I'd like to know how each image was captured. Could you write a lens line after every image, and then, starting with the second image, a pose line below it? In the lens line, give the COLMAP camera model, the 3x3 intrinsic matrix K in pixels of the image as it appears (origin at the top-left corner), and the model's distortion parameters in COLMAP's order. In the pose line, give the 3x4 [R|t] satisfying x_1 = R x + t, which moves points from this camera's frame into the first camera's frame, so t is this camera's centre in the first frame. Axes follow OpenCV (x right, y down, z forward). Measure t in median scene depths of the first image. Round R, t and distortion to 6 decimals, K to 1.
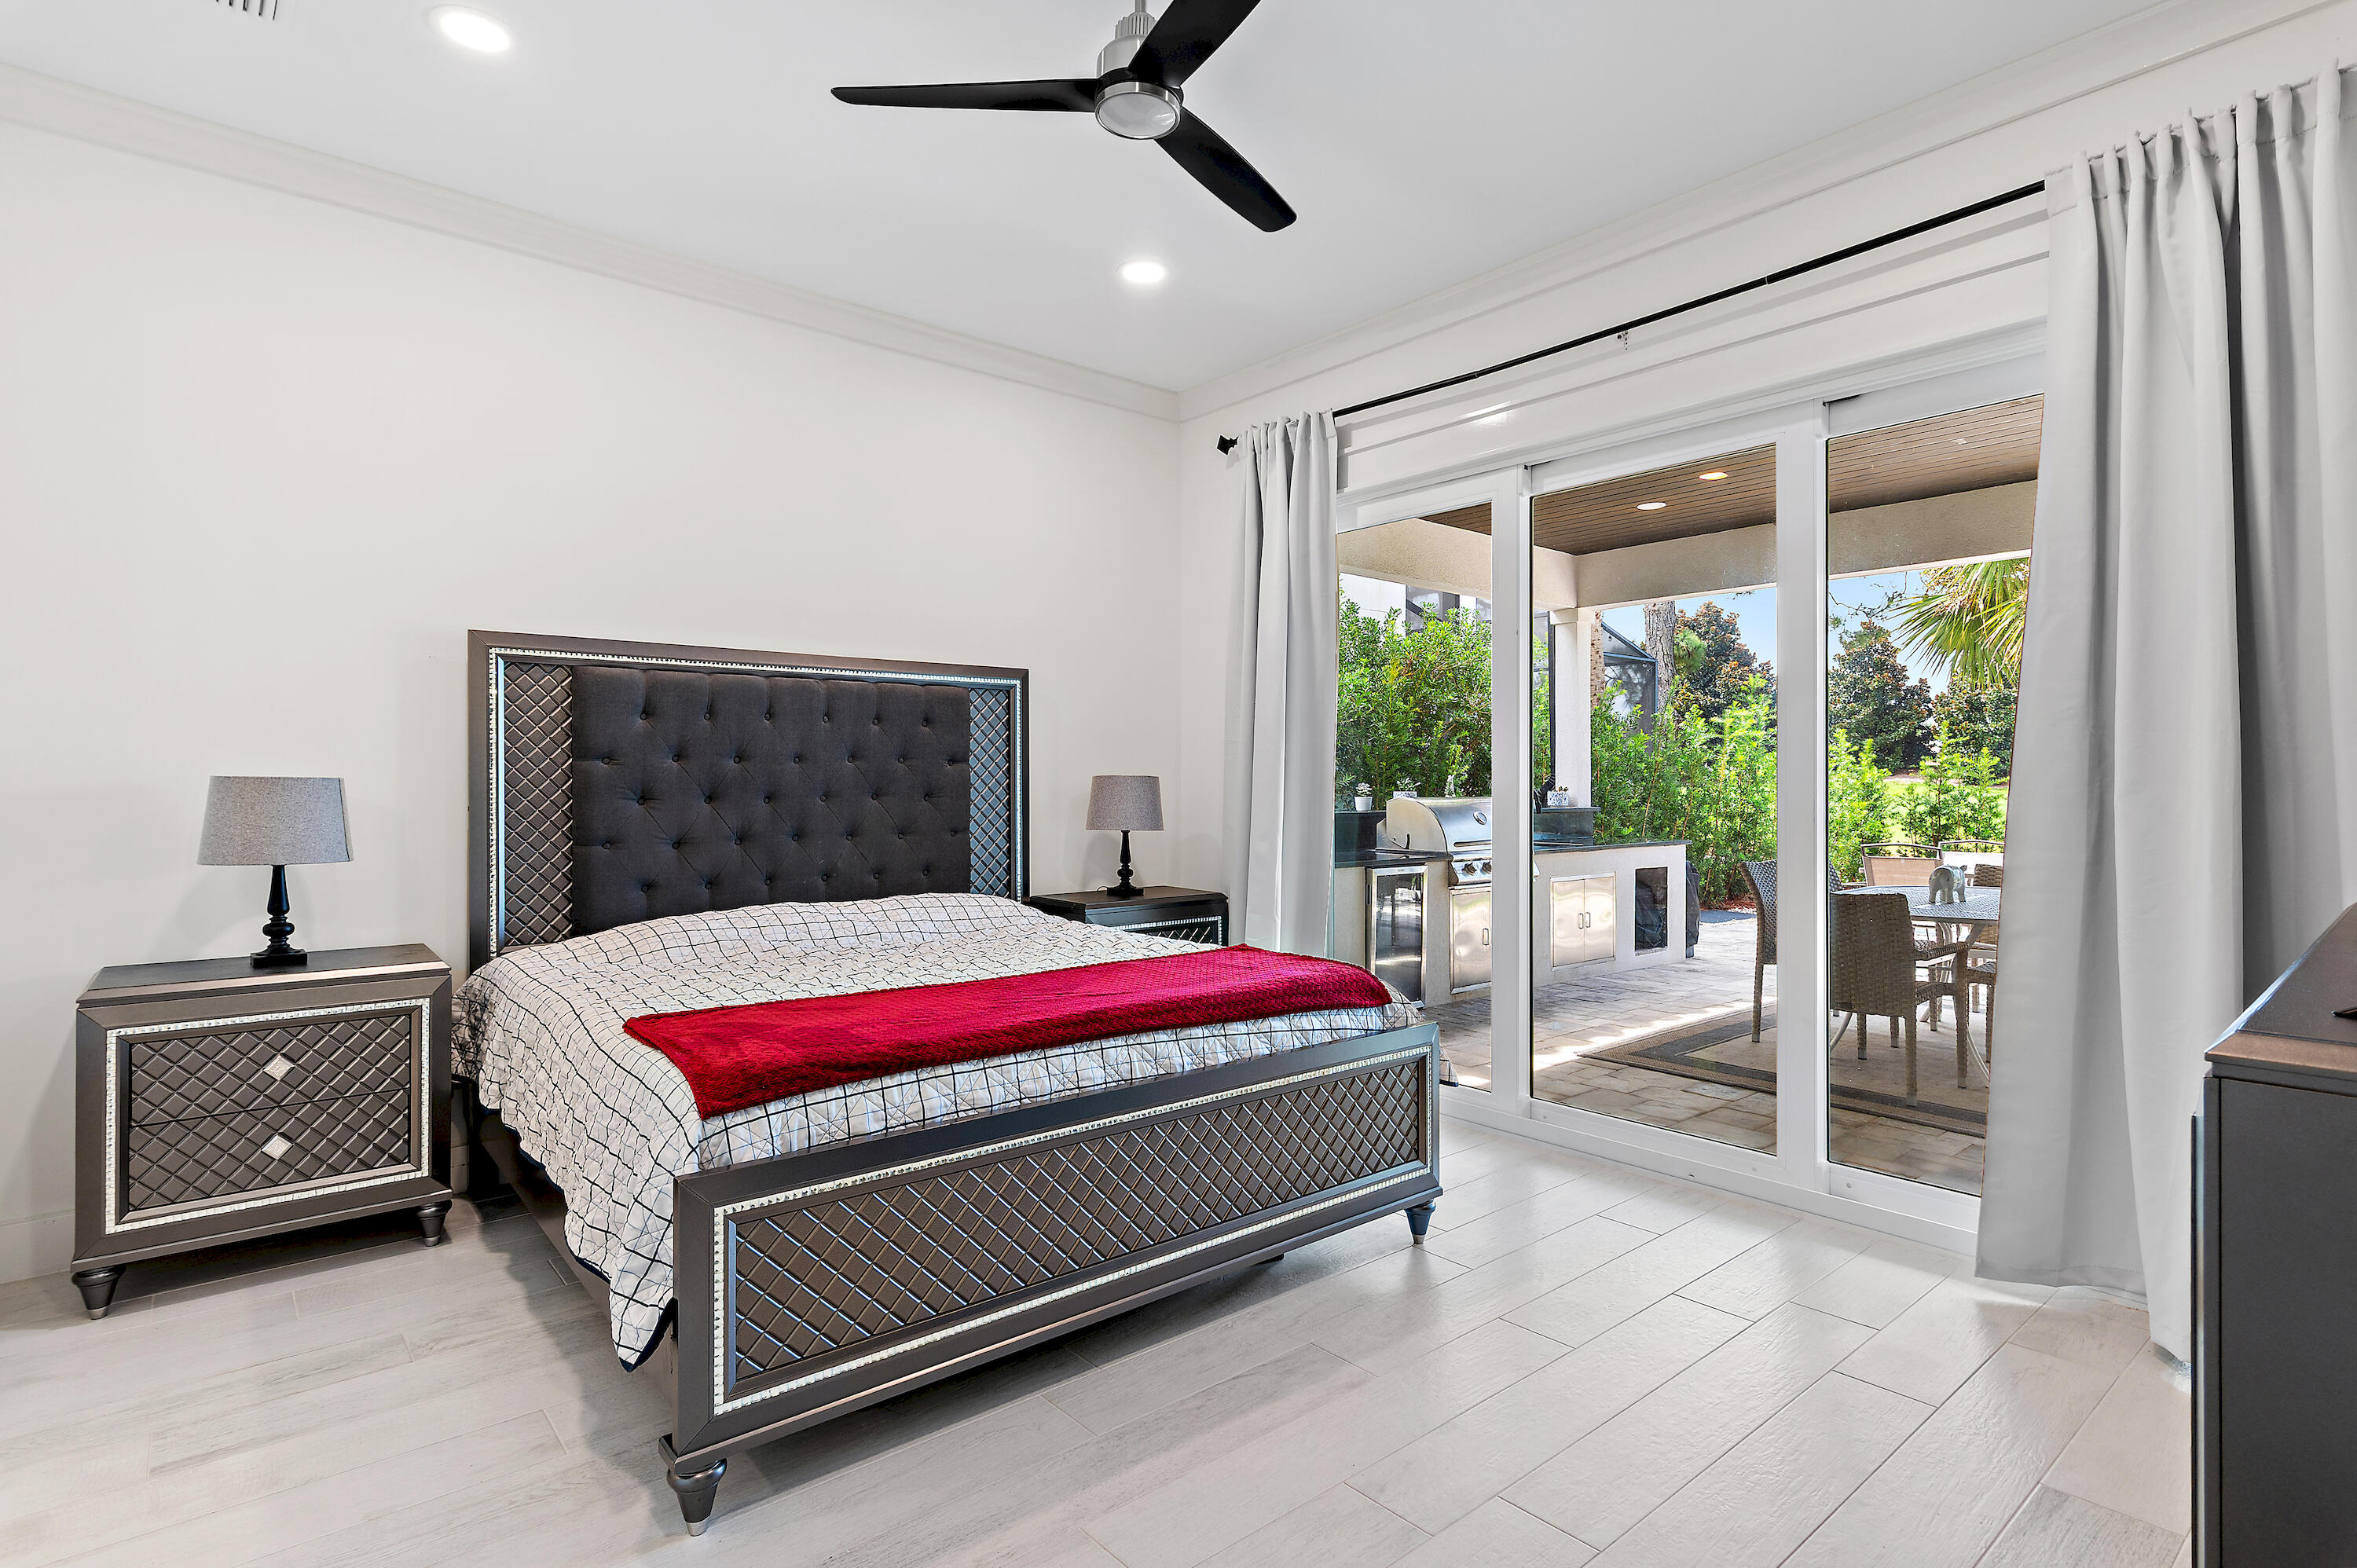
lens RADIAL K [[1167.3, 0, 1187.2], [0, 1167.3, 769.0], [0, 0, 1]] dist [-0.021781, -0.000274]
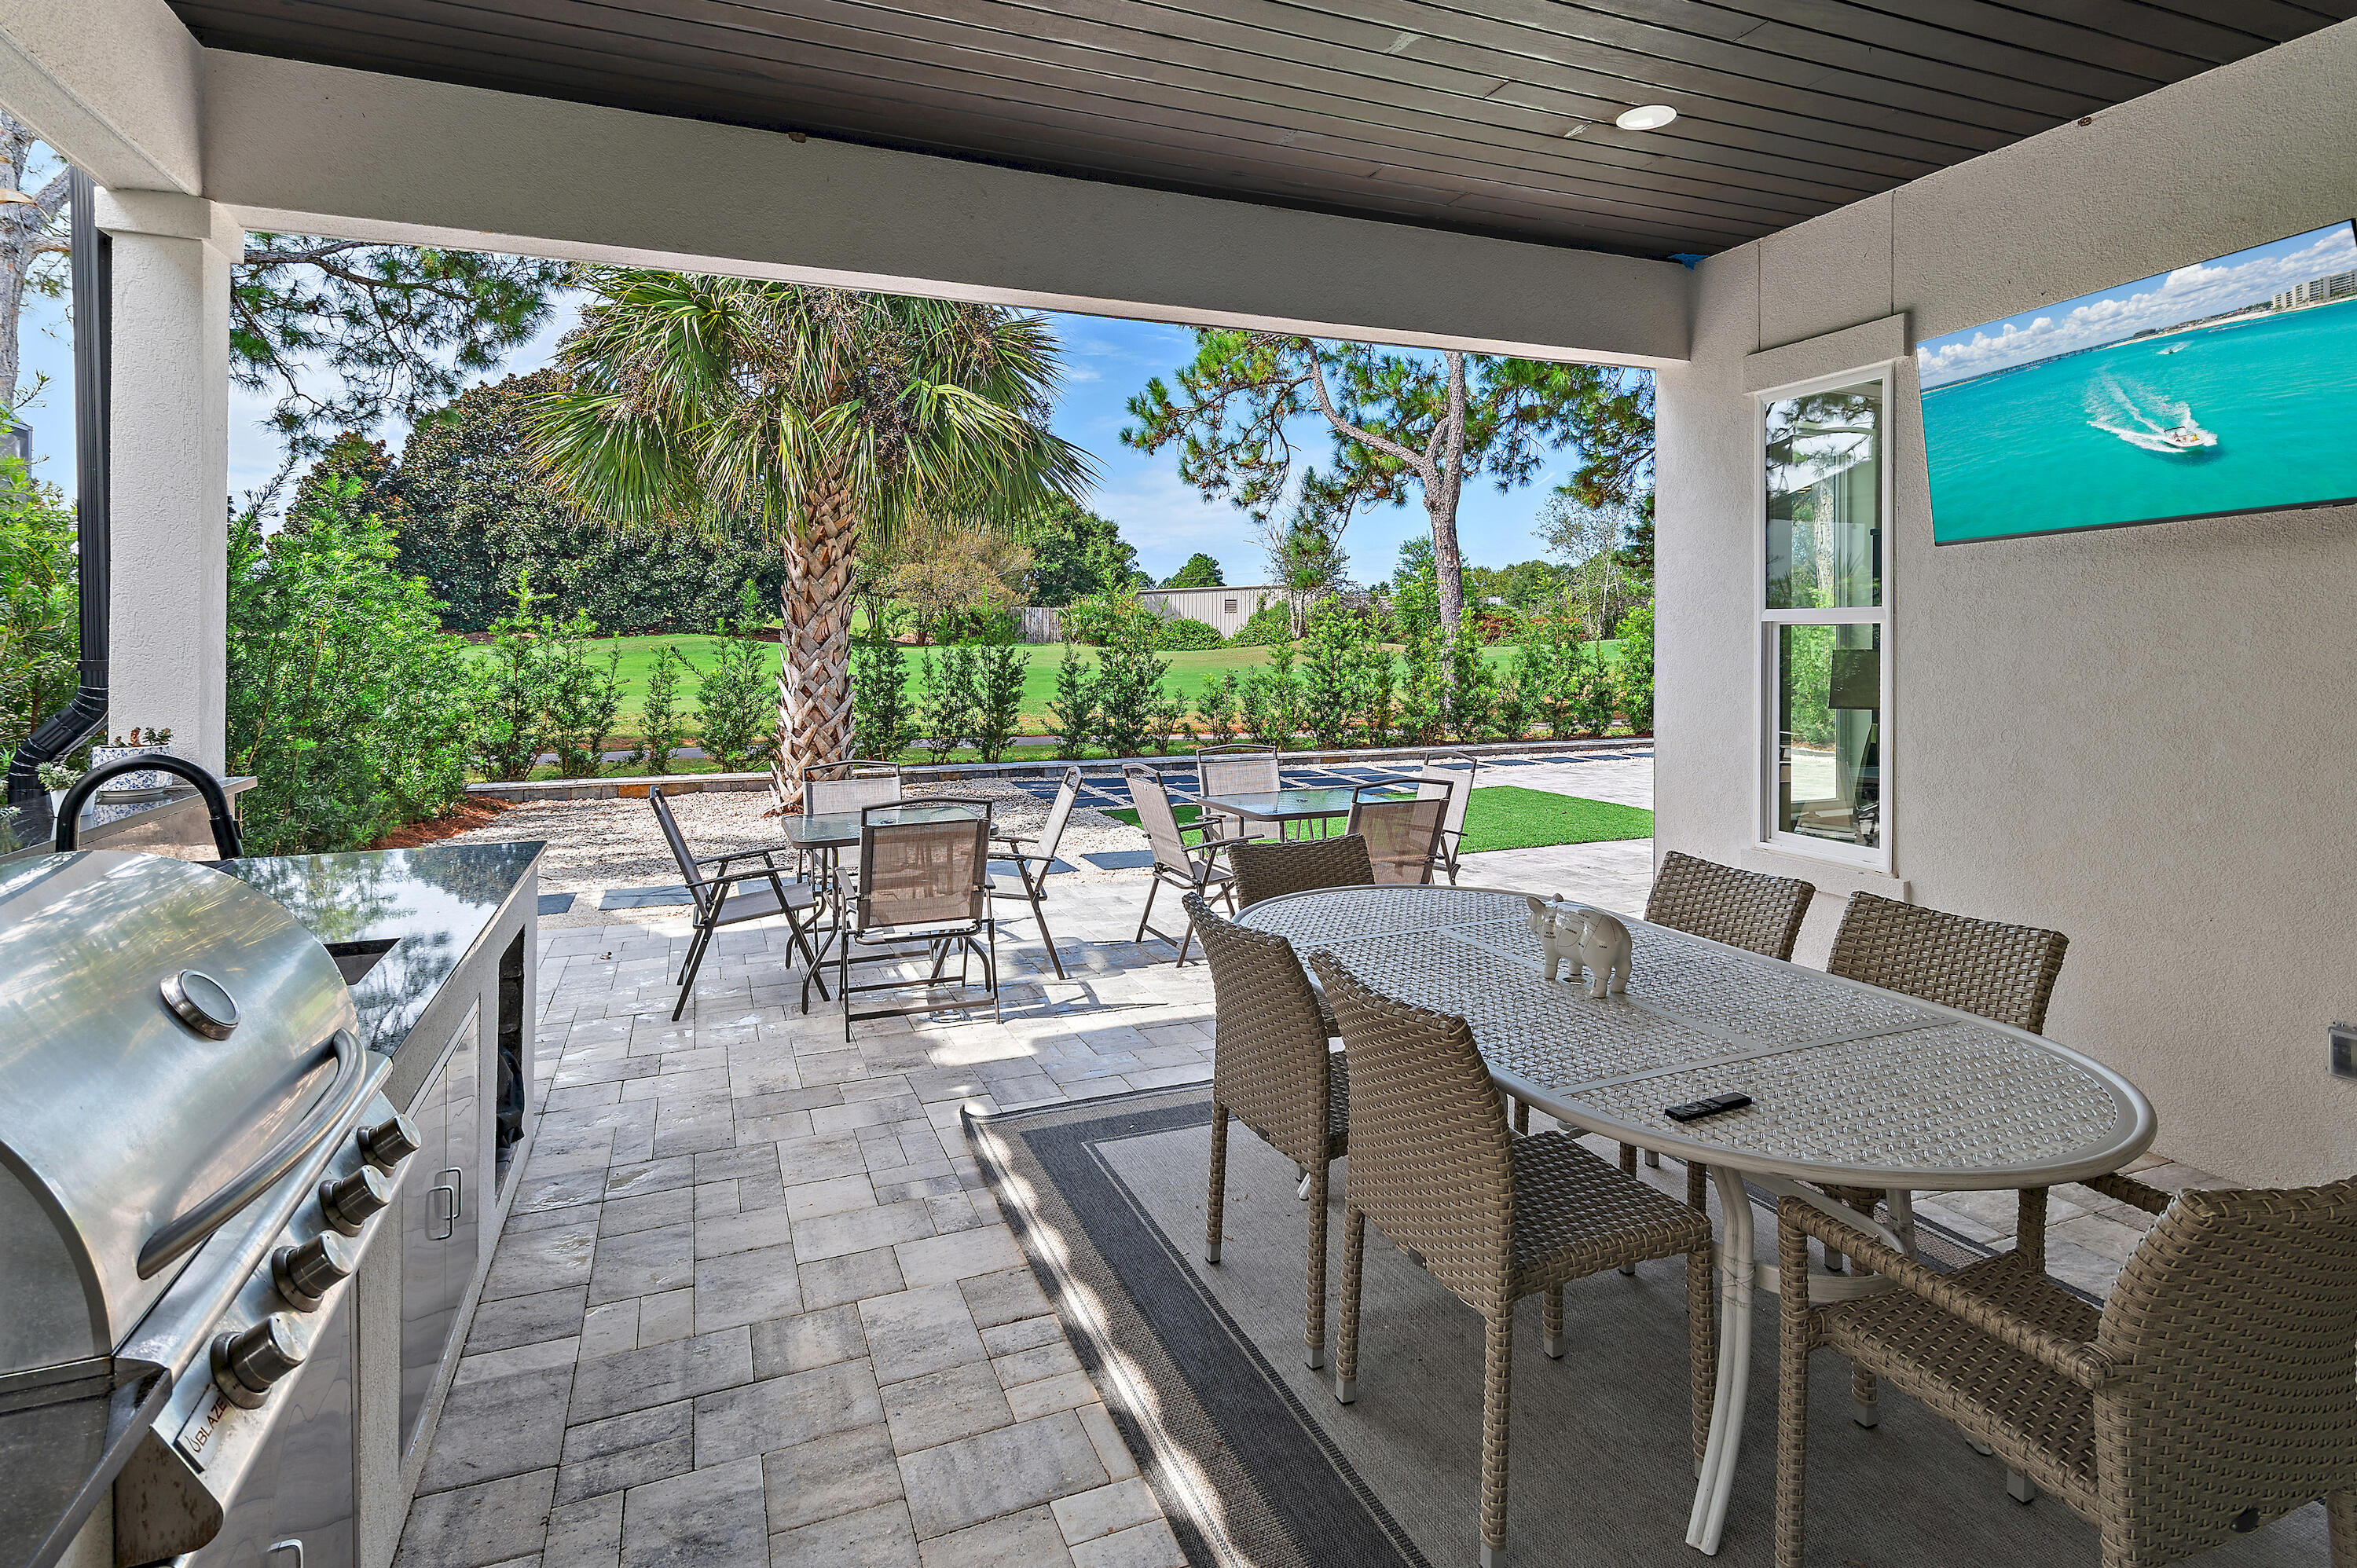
lens RADIAL K [[1198.6, 0, 1193.6], [0, 1198.6, 624.2], [0, 0, 1]] dist [0.002211, -0.000047]
pose [[0.297775, 0.010438, 0.954579, 0.159282], [-0.017189, 0.999837, -0.005571, -0.030901], [-0.954481, -0.014750, 0.297906, 1.124034]]
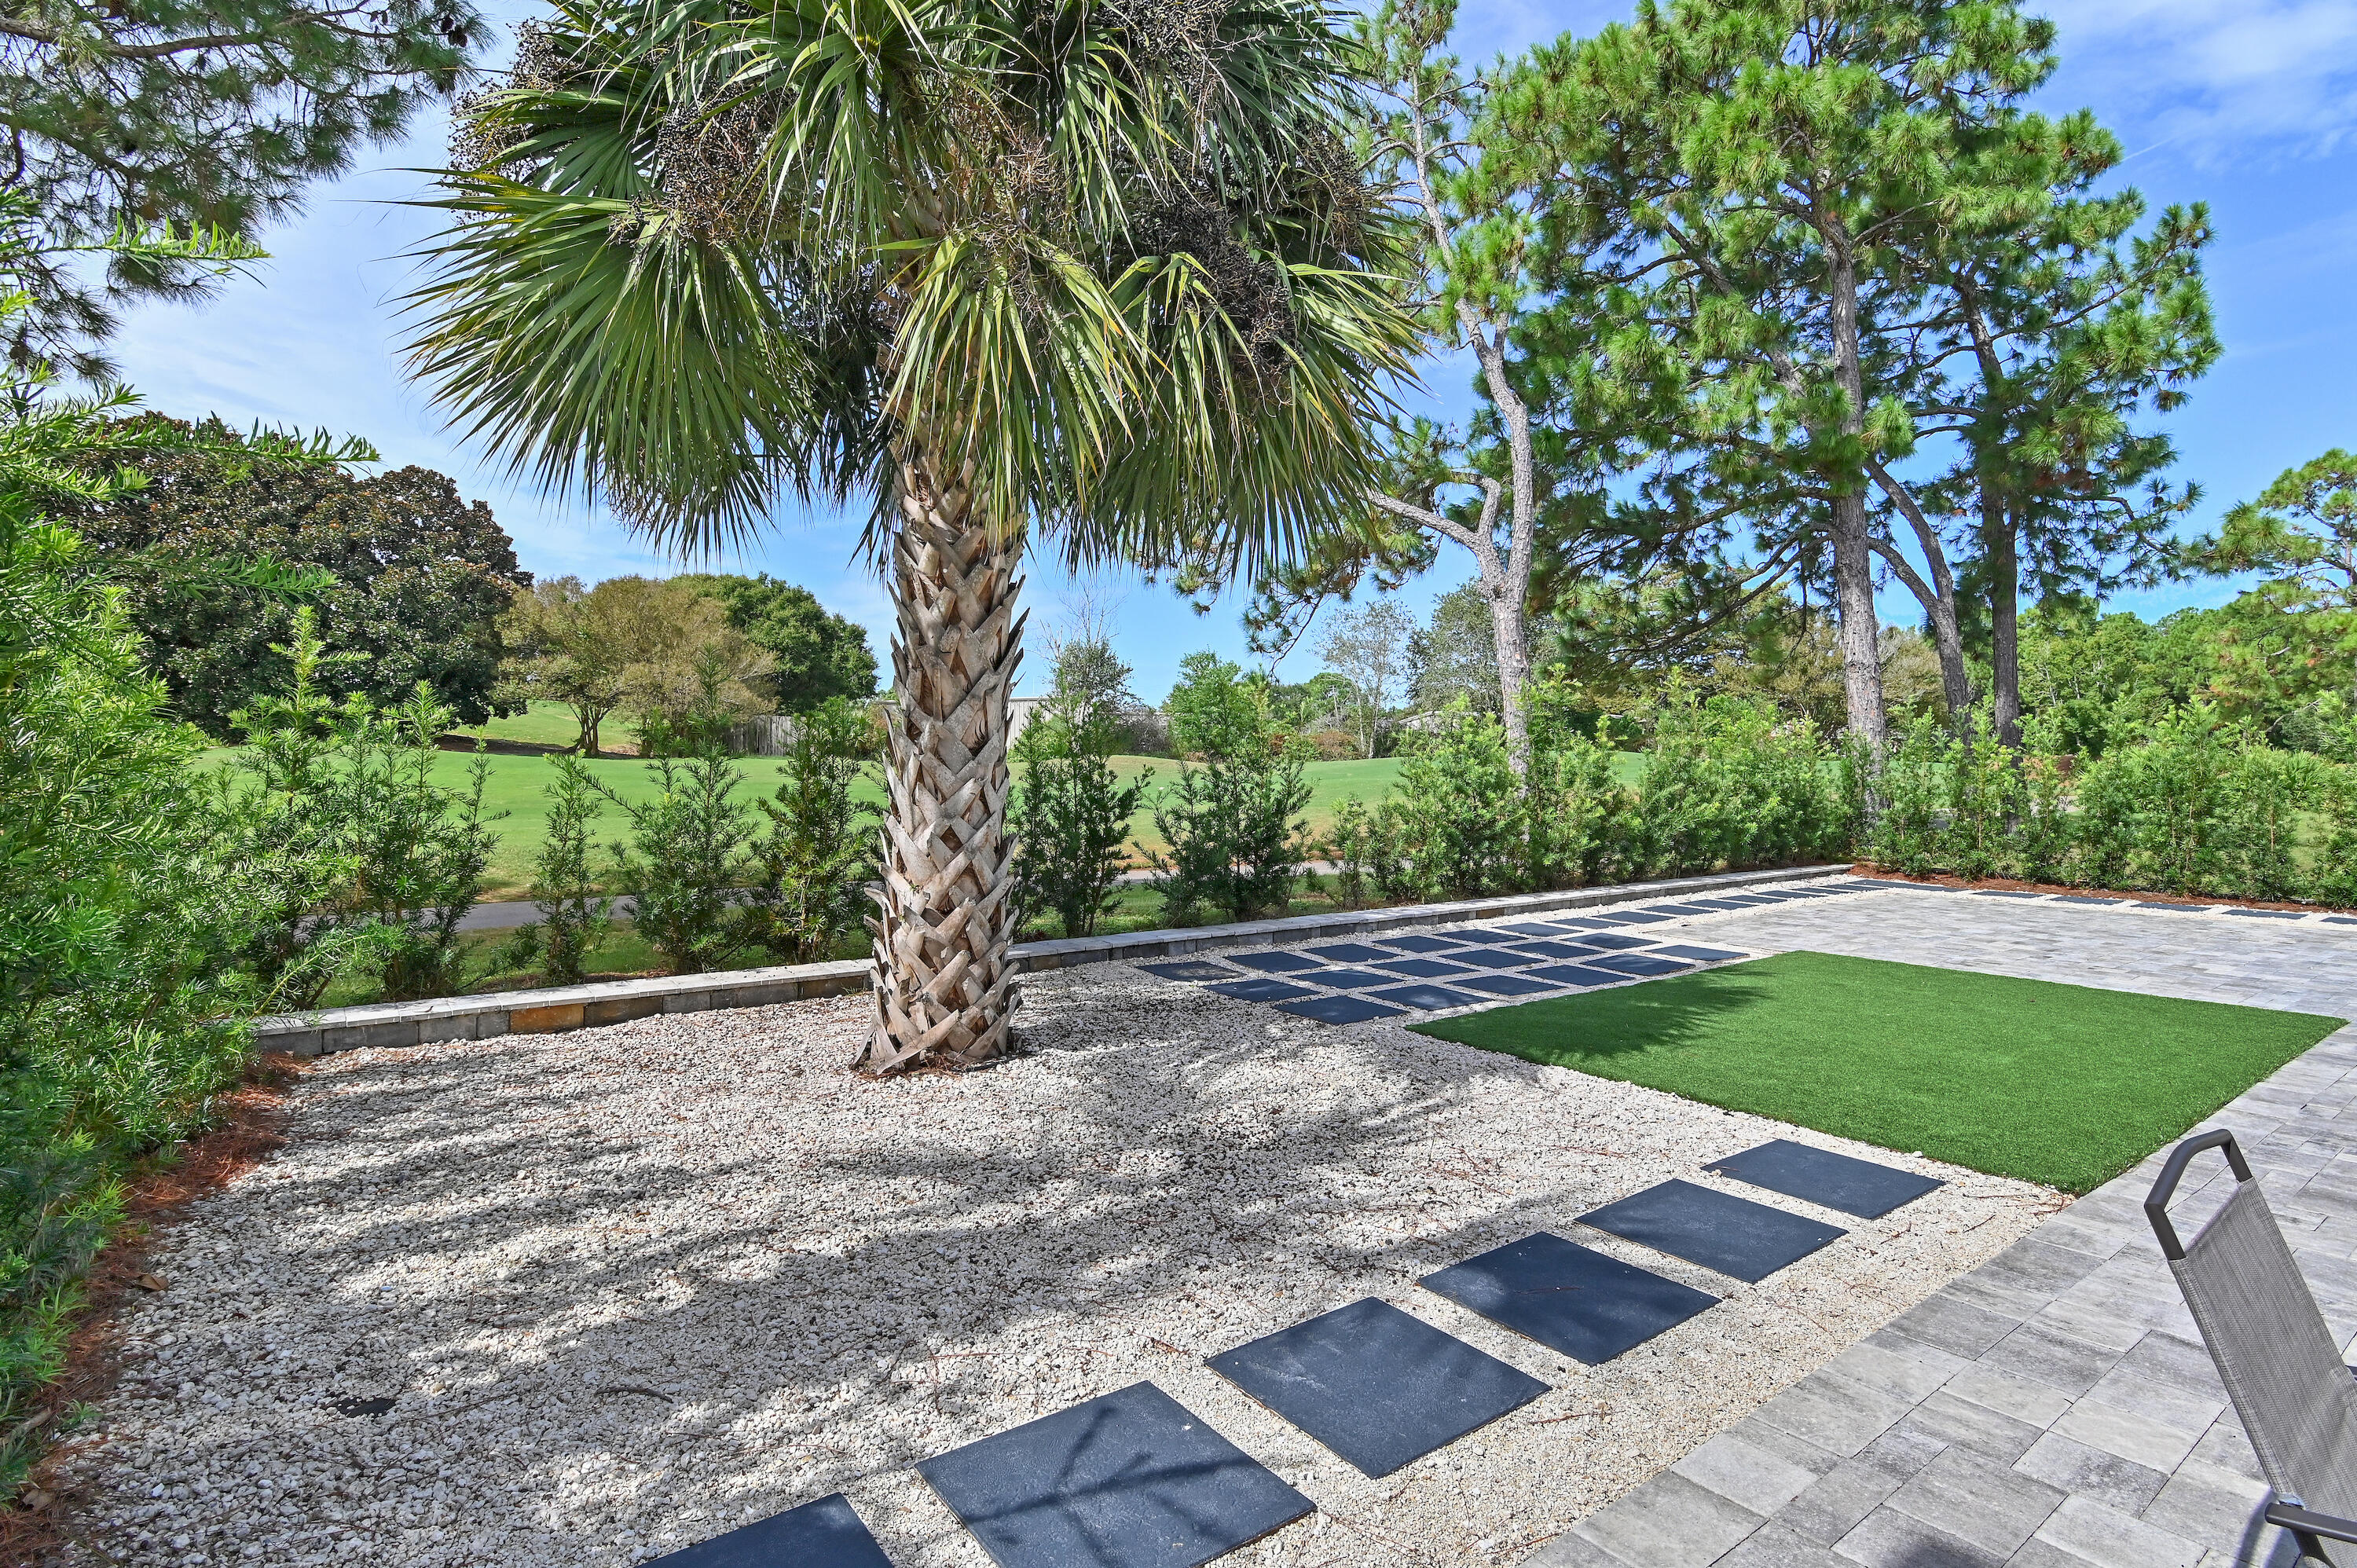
lens RADIAL K [[1176.9, 0, 1182.5], [0, 1176.9, 766.1], [0, 0, 1]] dist [-0.020179, -0.000425]
pose [[0.058965, -0.009102, 0.998219, 0.871877], [-0.027467, 0.999565, 0.010737, -0.000040], [-0.997882, -0.028051, 0.058689, 2.106704]]
